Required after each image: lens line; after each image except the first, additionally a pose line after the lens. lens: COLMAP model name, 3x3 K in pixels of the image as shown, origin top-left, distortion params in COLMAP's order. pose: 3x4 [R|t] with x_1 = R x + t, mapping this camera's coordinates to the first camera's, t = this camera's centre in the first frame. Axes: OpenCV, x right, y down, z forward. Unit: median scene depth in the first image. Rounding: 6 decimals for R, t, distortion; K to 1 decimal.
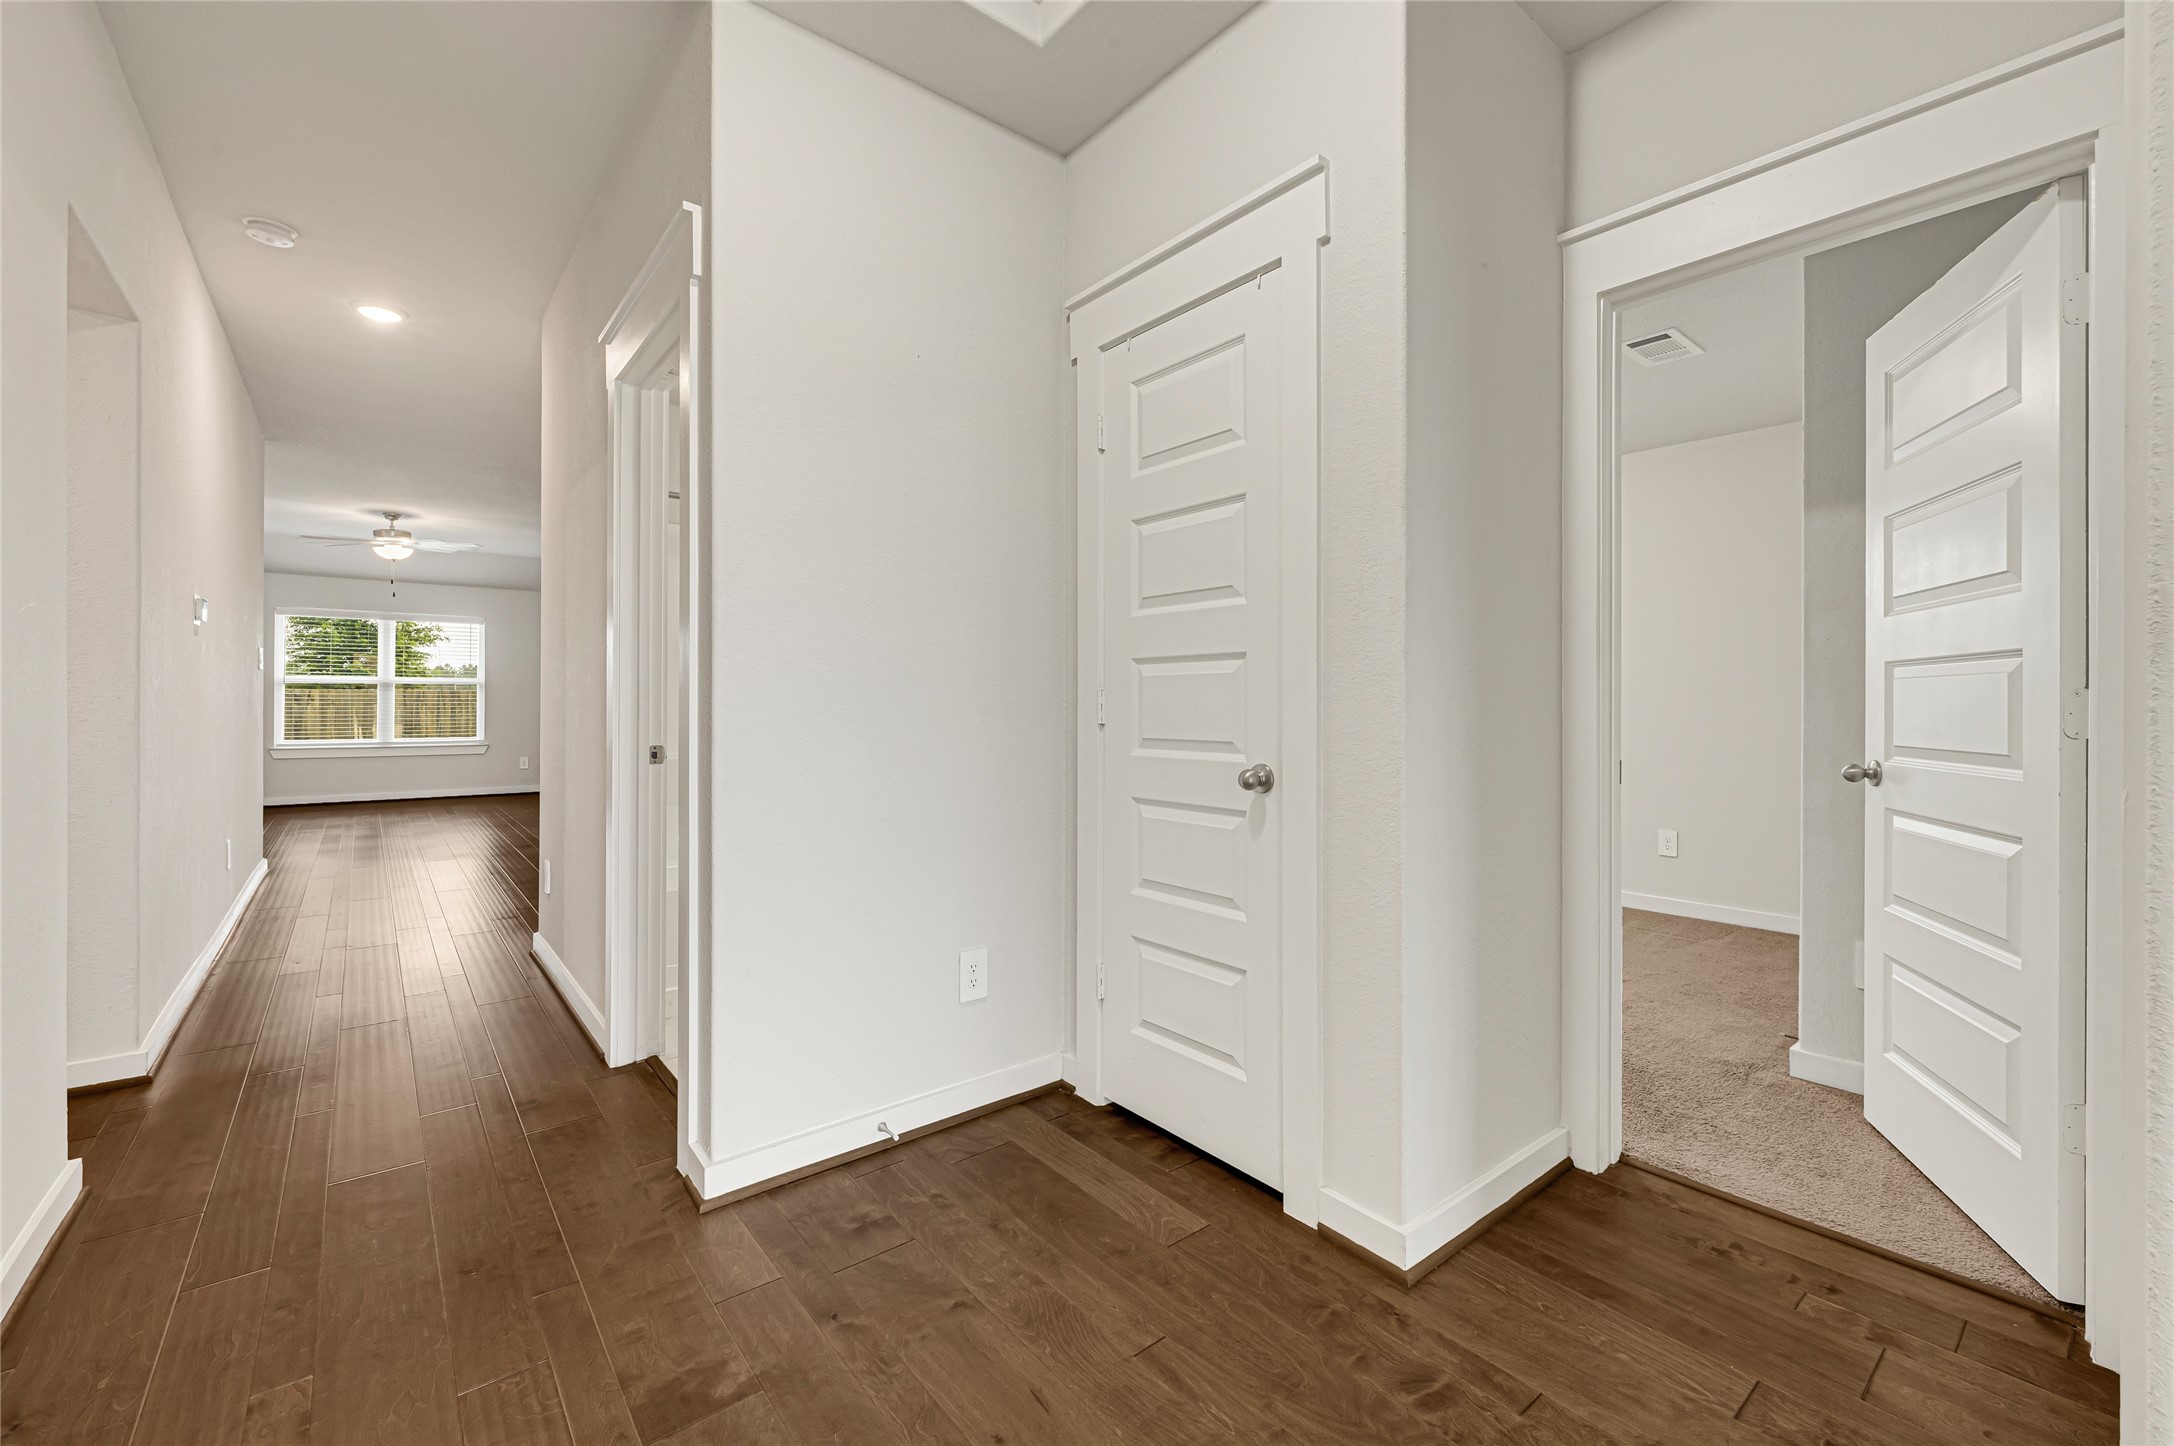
lens RADIAL K [[888.3, 0, 1087.0], [0, 888.3, 723.0], [0, 0, 1]] dist [0.001223, 0.000071]
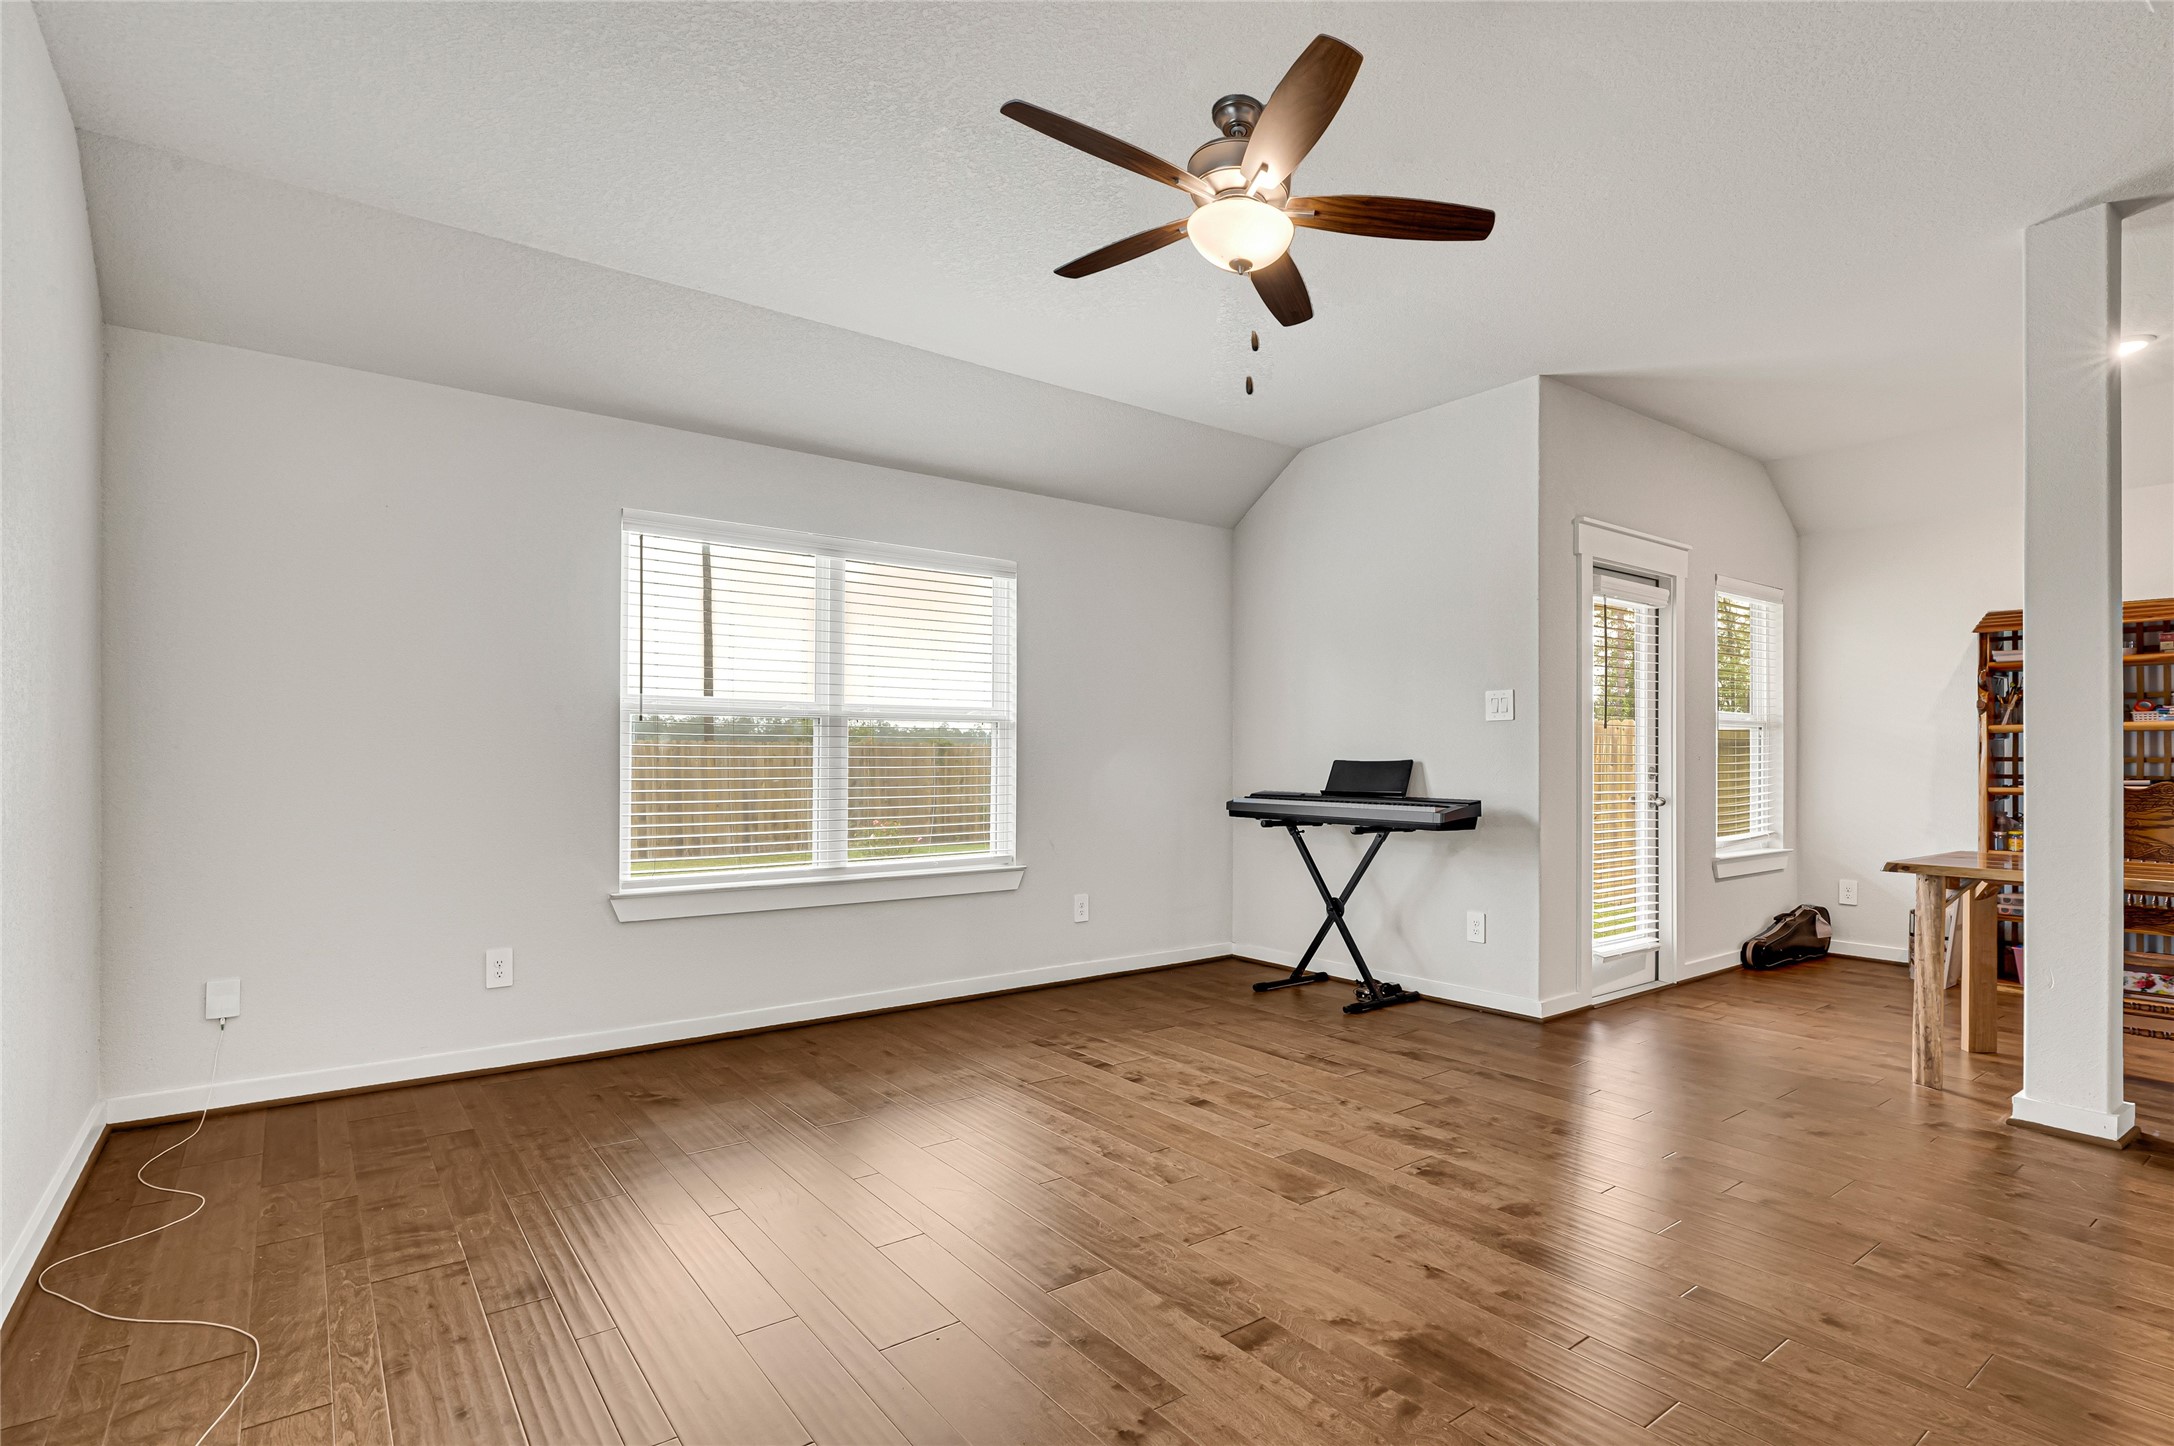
lens RADIAL K [[1048.4, 0, 1076.1], [0, 1048.4, 764.8], [0, 0, 1]] dist [0.001186, 0.000442]
pose [[0.998836, 0.000189, -0.048245, -0.661946], [-0.000832, 0.999911, -0.013319, -0.018062], [0.048238, 0.013344, 0.998747, 0.543195]]
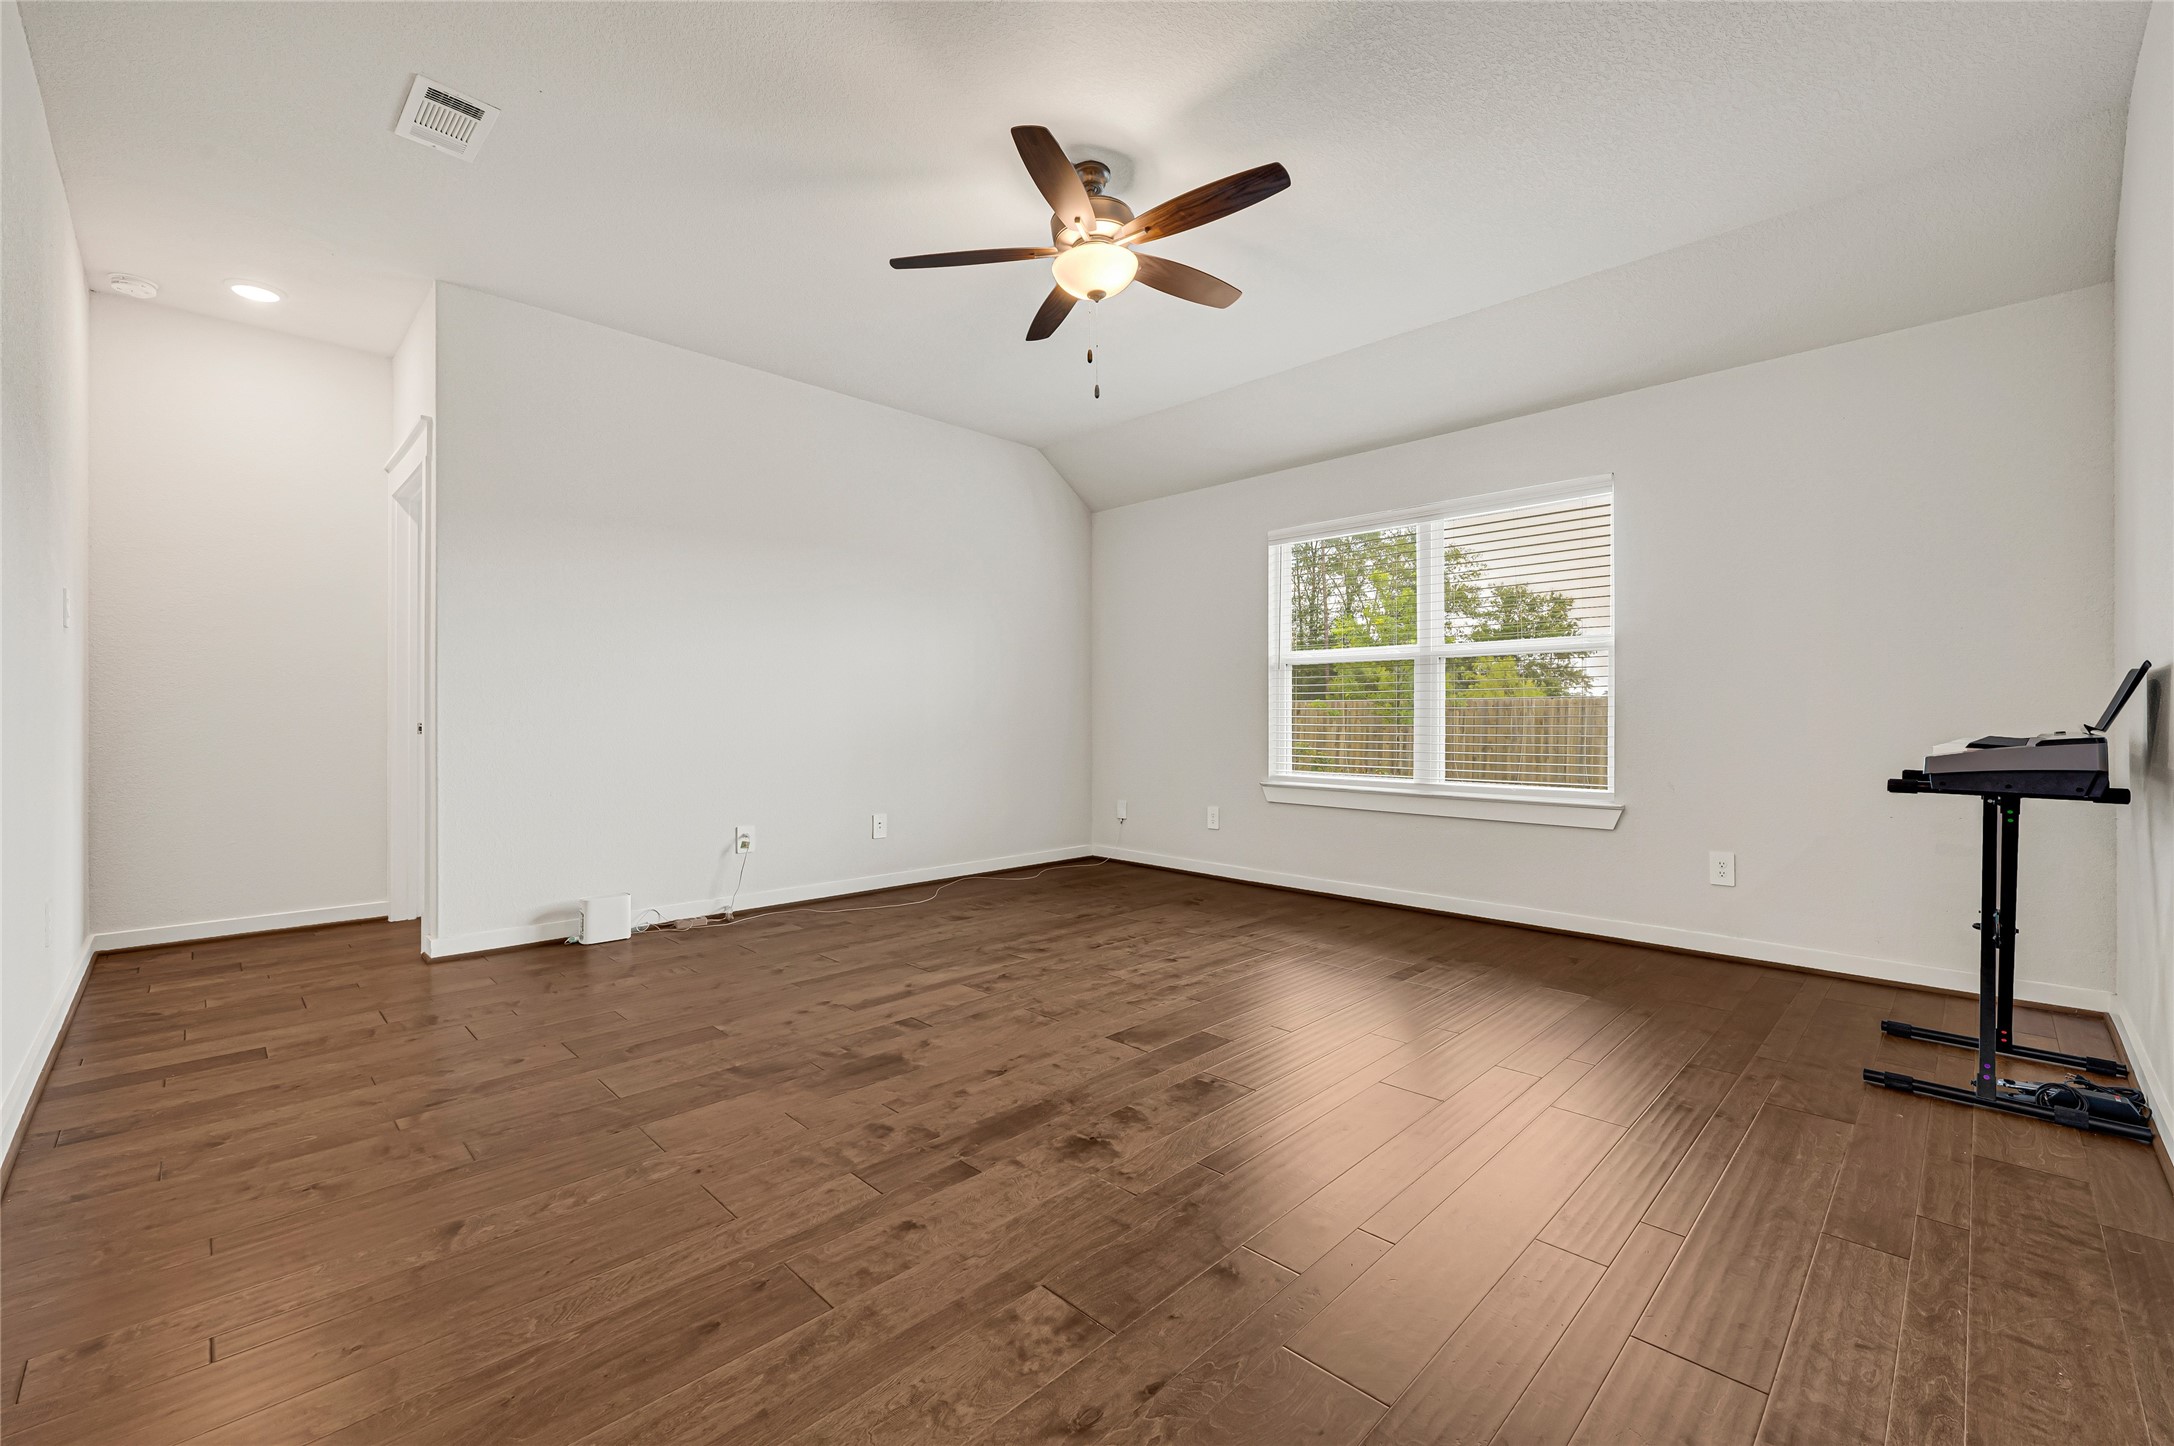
lens RADIAL K [[888.3, 0, 1087.0], [0, 888.3, 723.0], [0, 0, 1]] dist [0.001223, 0.000071]
pose [[0.099728, 0.003515, -0.995009, -0.346105], [-0.019998, 0.999799, 0.001528, -0.007826], [0.994814, 0.019746, 0.099778, 0.777399]]
